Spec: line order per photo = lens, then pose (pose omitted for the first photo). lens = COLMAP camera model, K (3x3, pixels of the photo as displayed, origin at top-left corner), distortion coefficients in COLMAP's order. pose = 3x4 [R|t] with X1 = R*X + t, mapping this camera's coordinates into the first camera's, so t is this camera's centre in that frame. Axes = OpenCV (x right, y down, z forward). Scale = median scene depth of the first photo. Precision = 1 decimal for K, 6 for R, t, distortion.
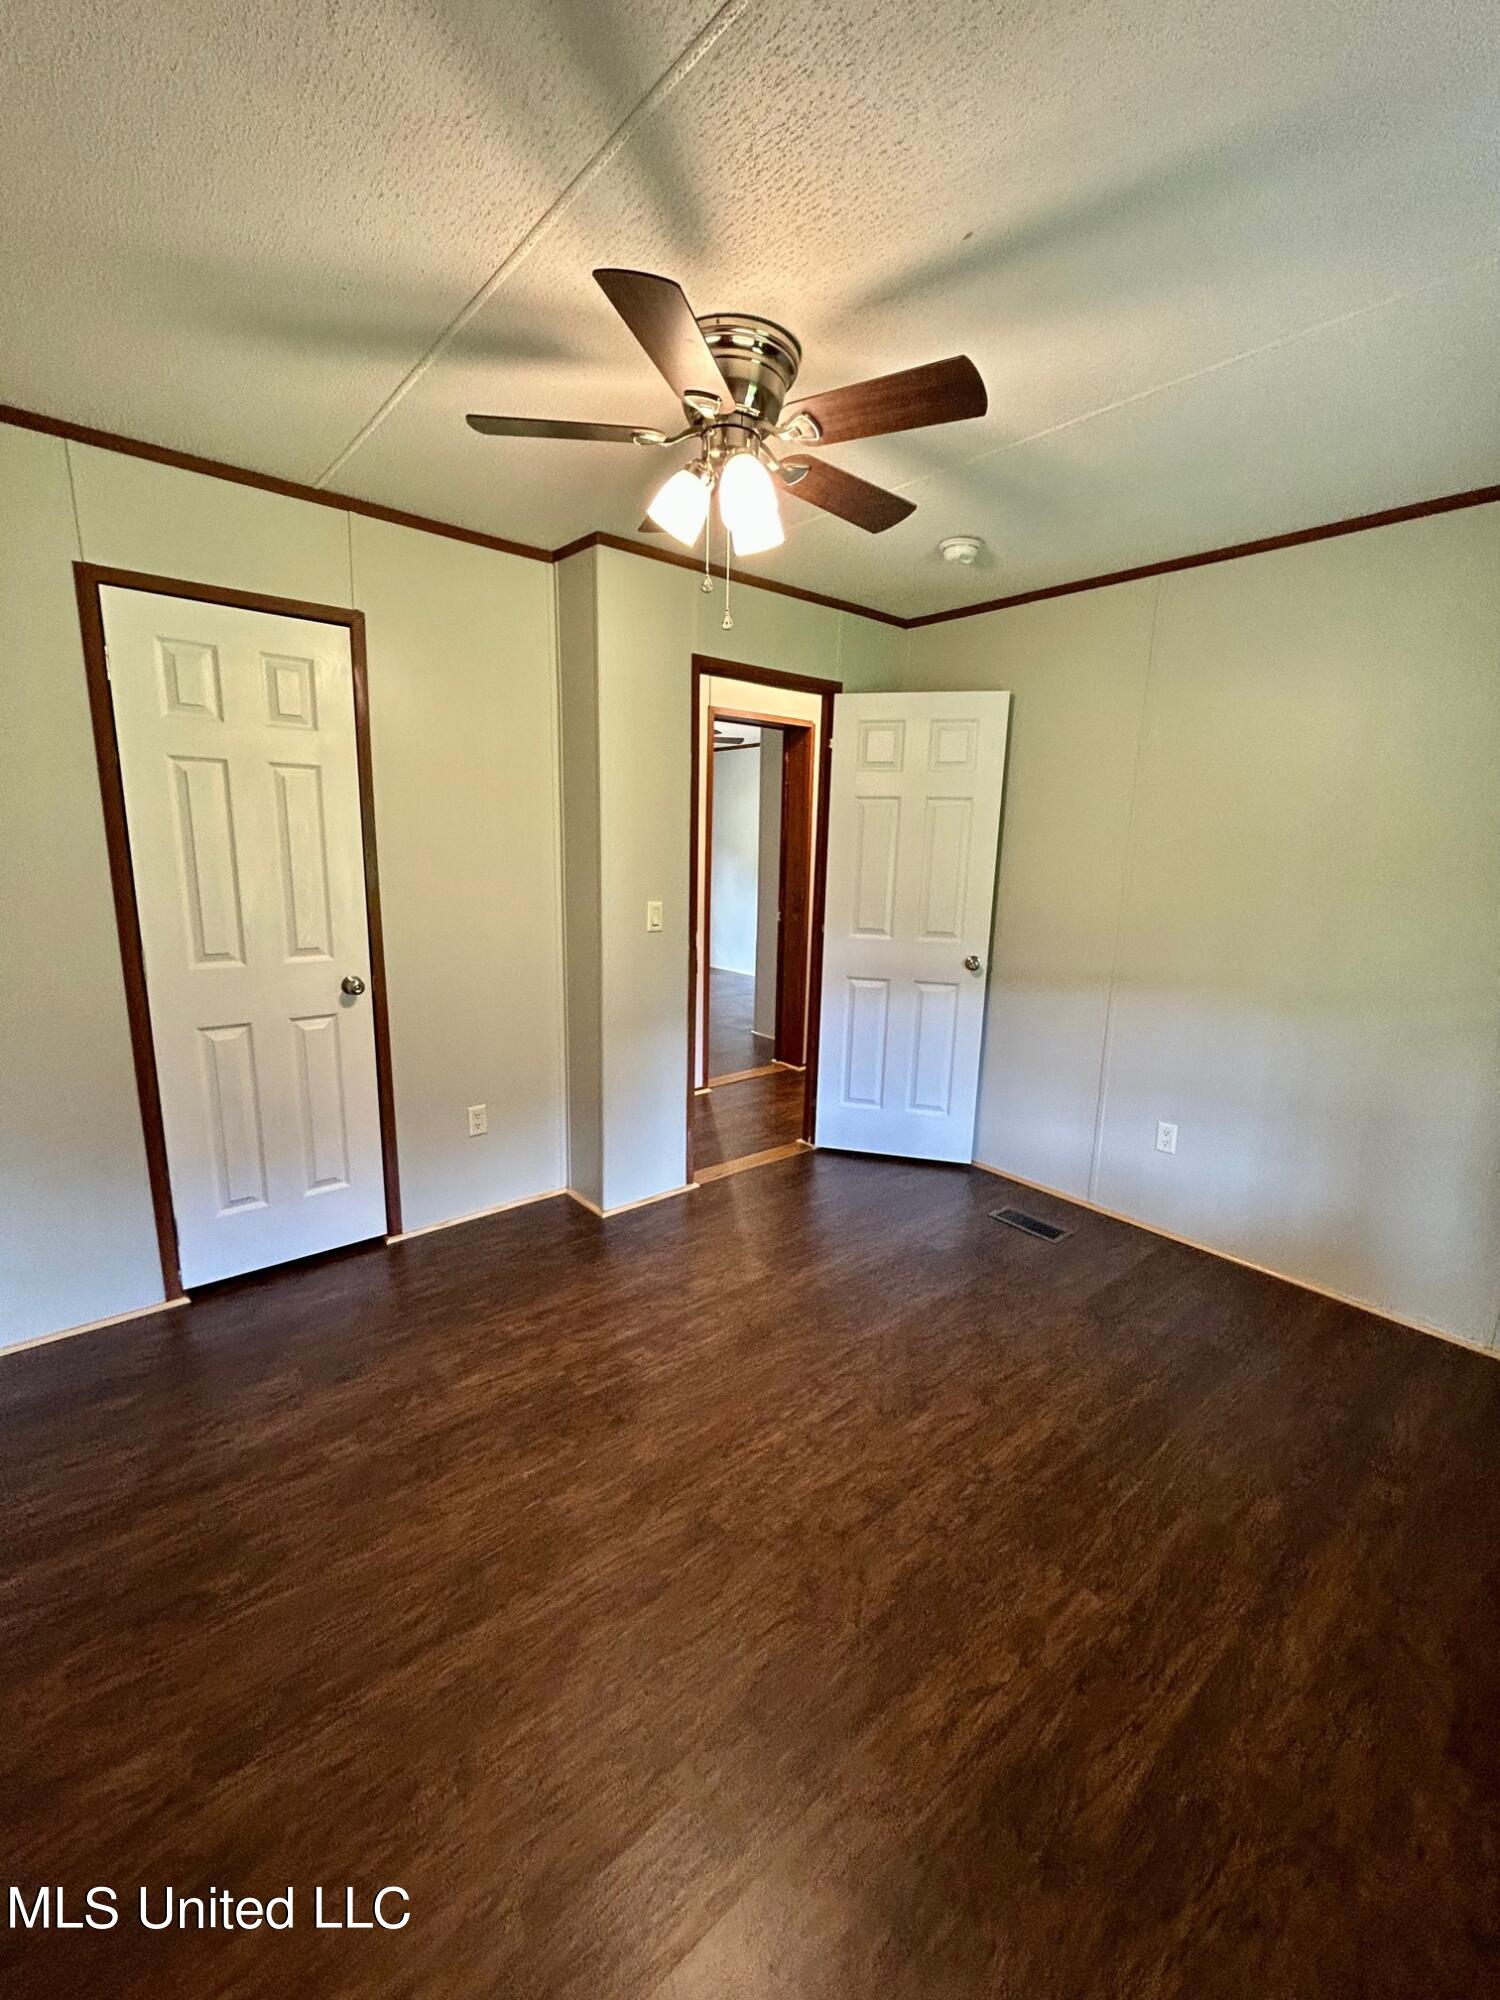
lens RADIAL K [[816.7, 0, 747.8], [0, 816.7, 999.3], [0, 0, 1]] dist [0.001491, 0.001121]
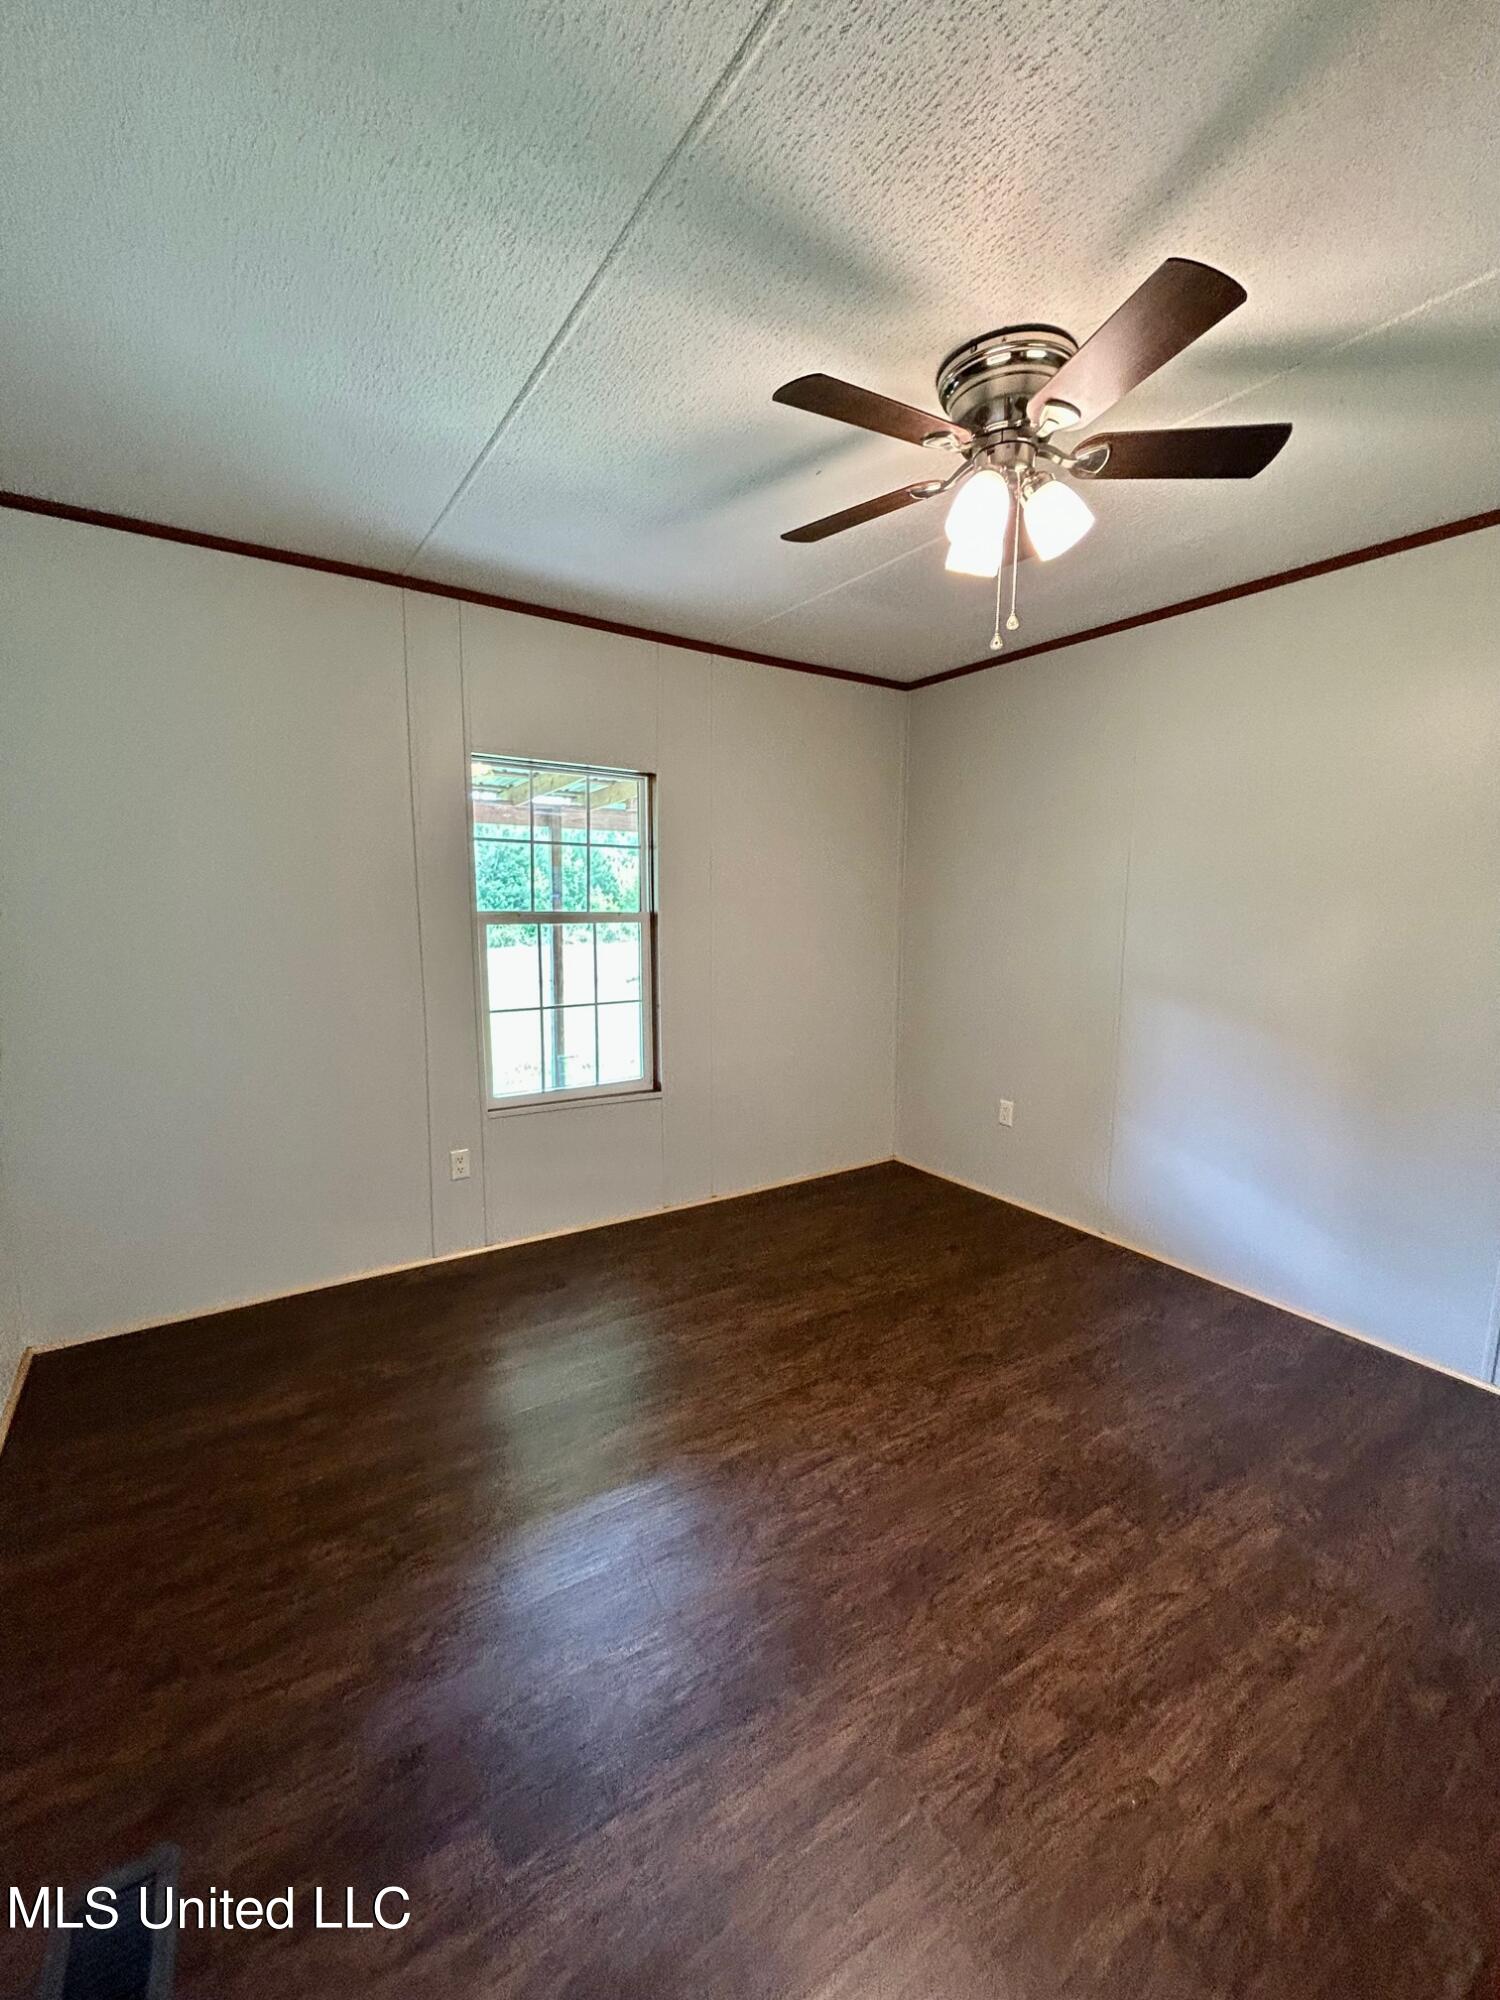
lens RADIAL K [[816.7, 0, 746.7], [0, 816.7, 1001.0], [0, 0, 1]] dist [0.001491, 0.001121]
pose [[-0.992071, -0.050941, 0.114888, 0.116286], [-0.010434, 0.944397, 0.328643, -0.322257], [-0.125241, 0.324838, -0.937440, 1.771305]]
